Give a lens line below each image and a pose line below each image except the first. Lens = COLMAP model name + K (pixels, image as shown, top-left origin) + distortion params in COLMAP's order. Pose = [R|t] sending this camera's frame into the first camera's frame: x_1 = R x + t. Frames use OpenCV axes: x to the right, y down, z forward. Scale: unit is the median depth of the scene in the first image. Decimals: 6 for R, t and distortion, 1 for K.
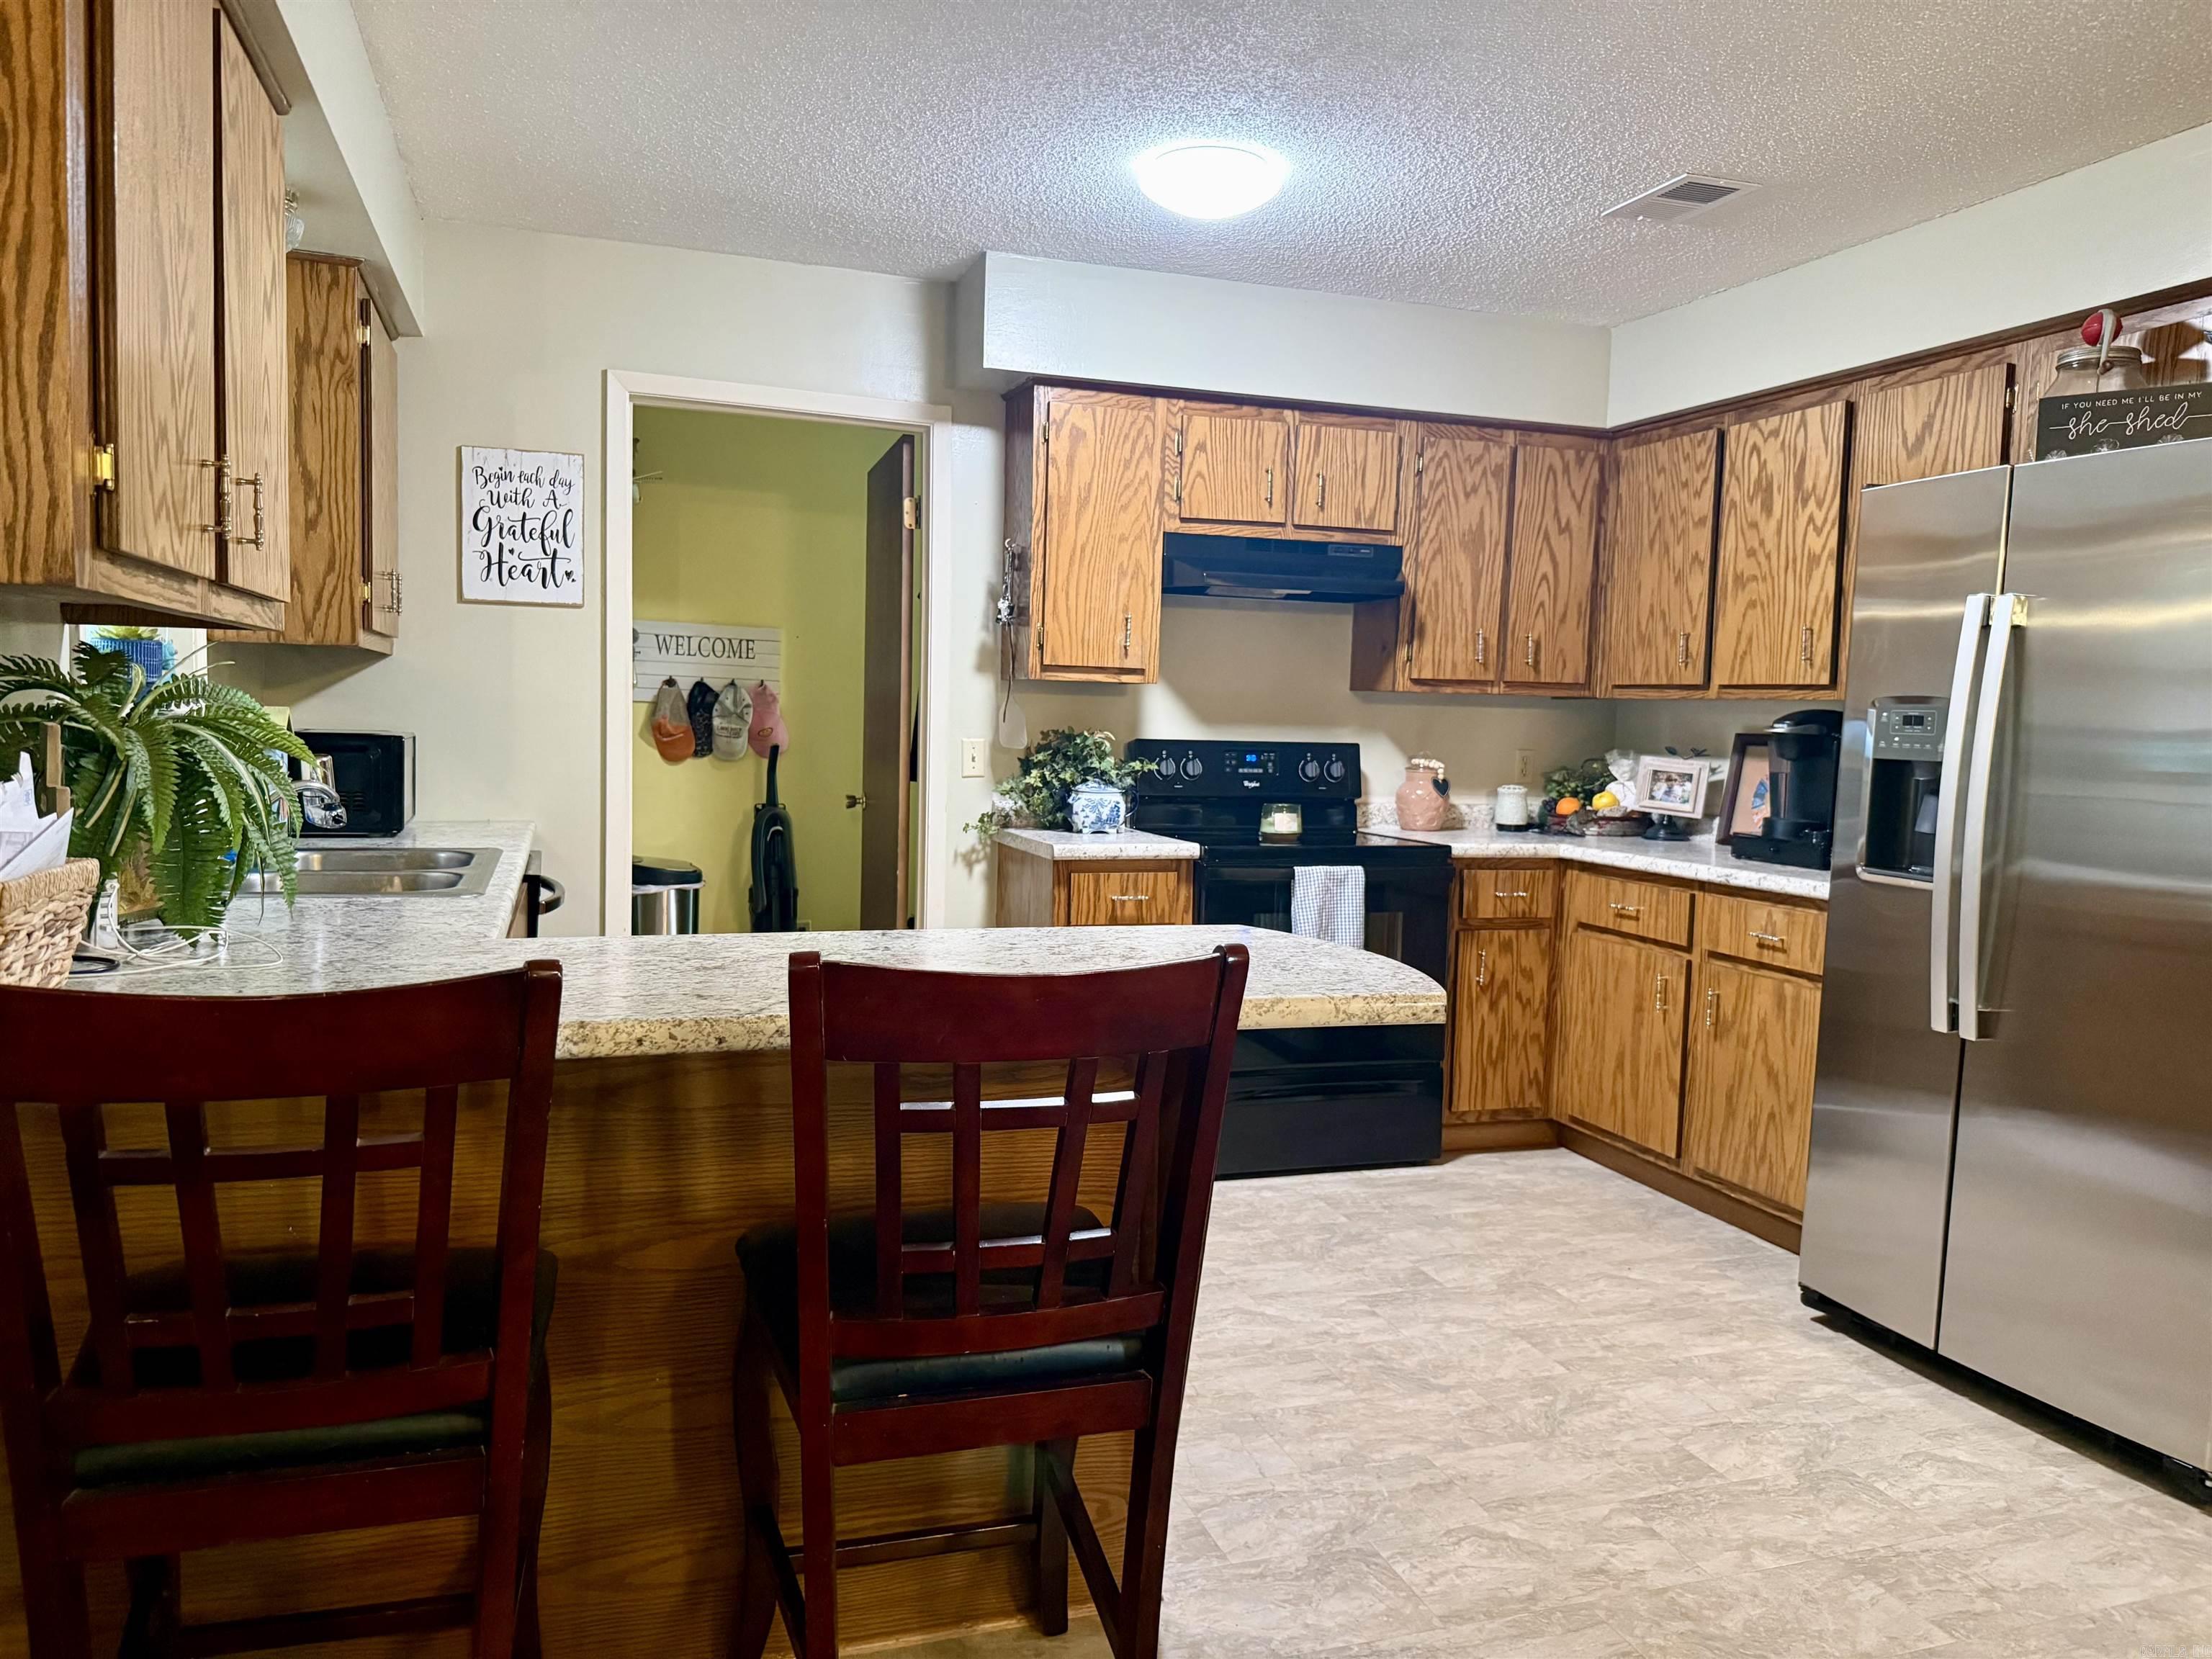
lens RADIAL K [[1638.3, 0, 1116.0], [0, 1638.3, 773.2], [0, 0, 1]] dist [0.068242, -0.002635]
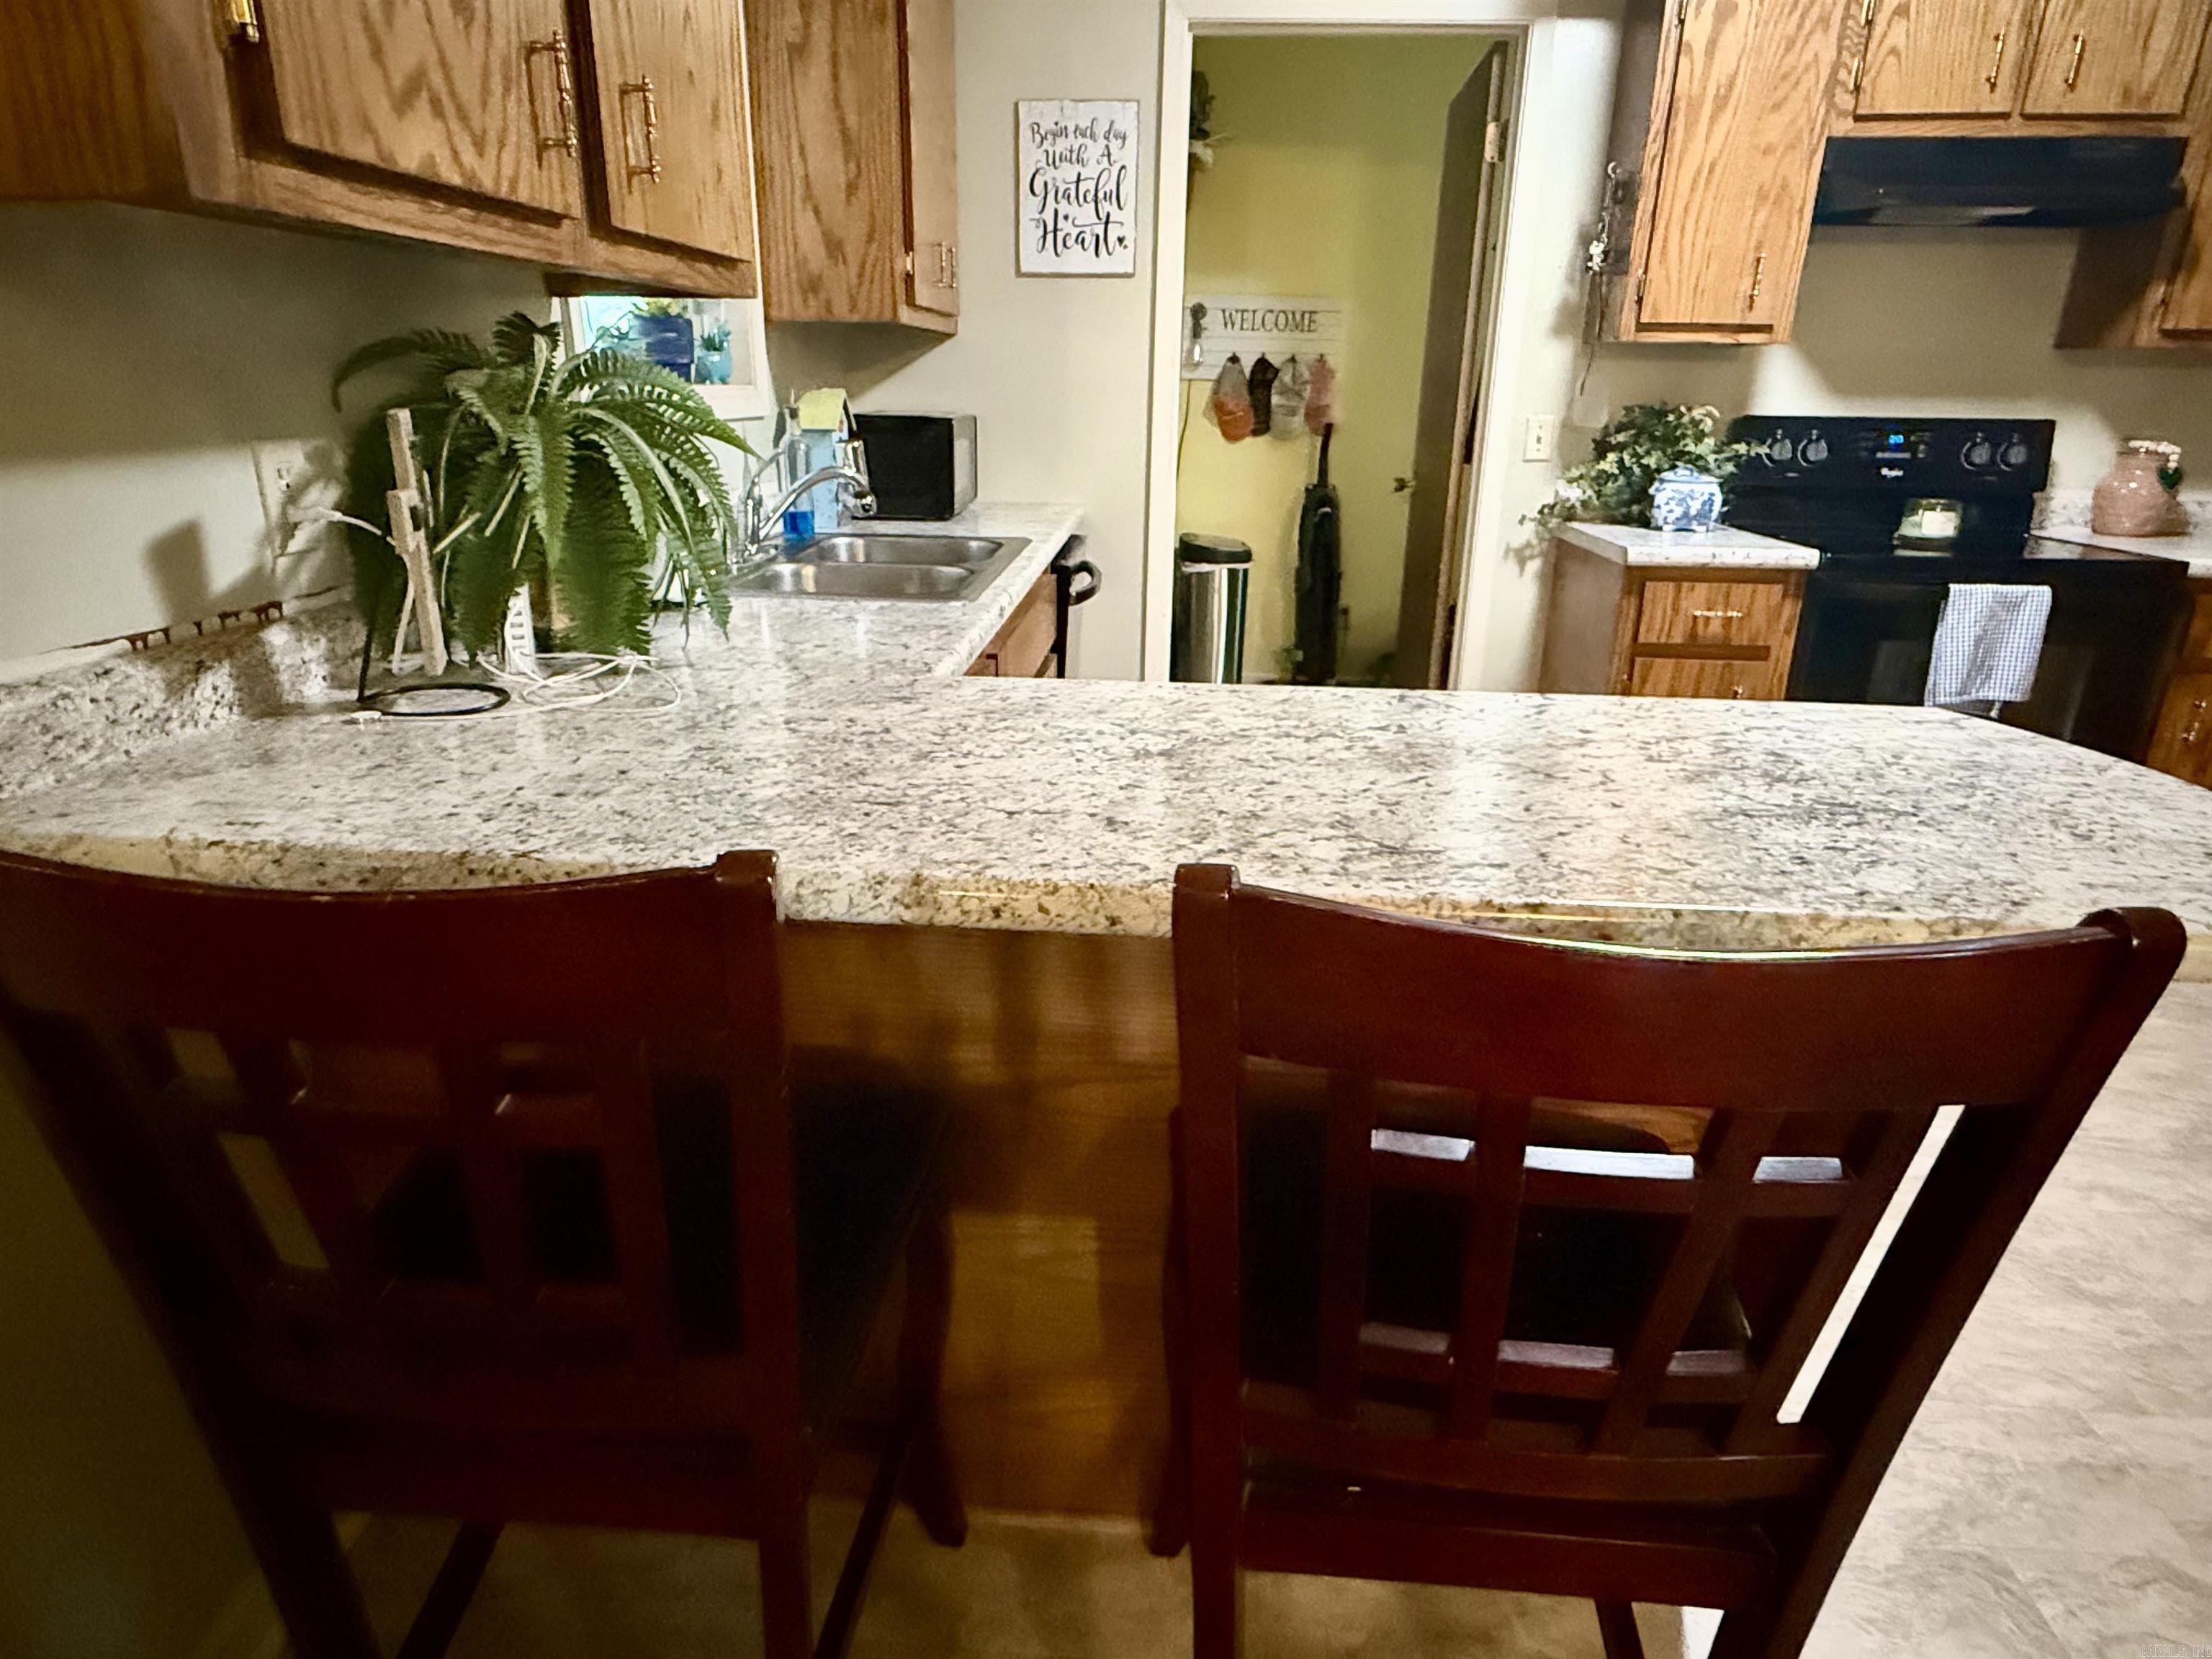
lens RADIAL K [[1262.3, 0, 1075.4], [0, 1262.3, 837.3], [0, 0, 1]] dist [0.000846, -0.003082]
pose [[0.915550, 0.122525, -0.383087, -0.028740], [-0.002479, 0.954170, 0.299254, -0.007551], [0.402197, -0.273033, 0.873894, 0.242239]]
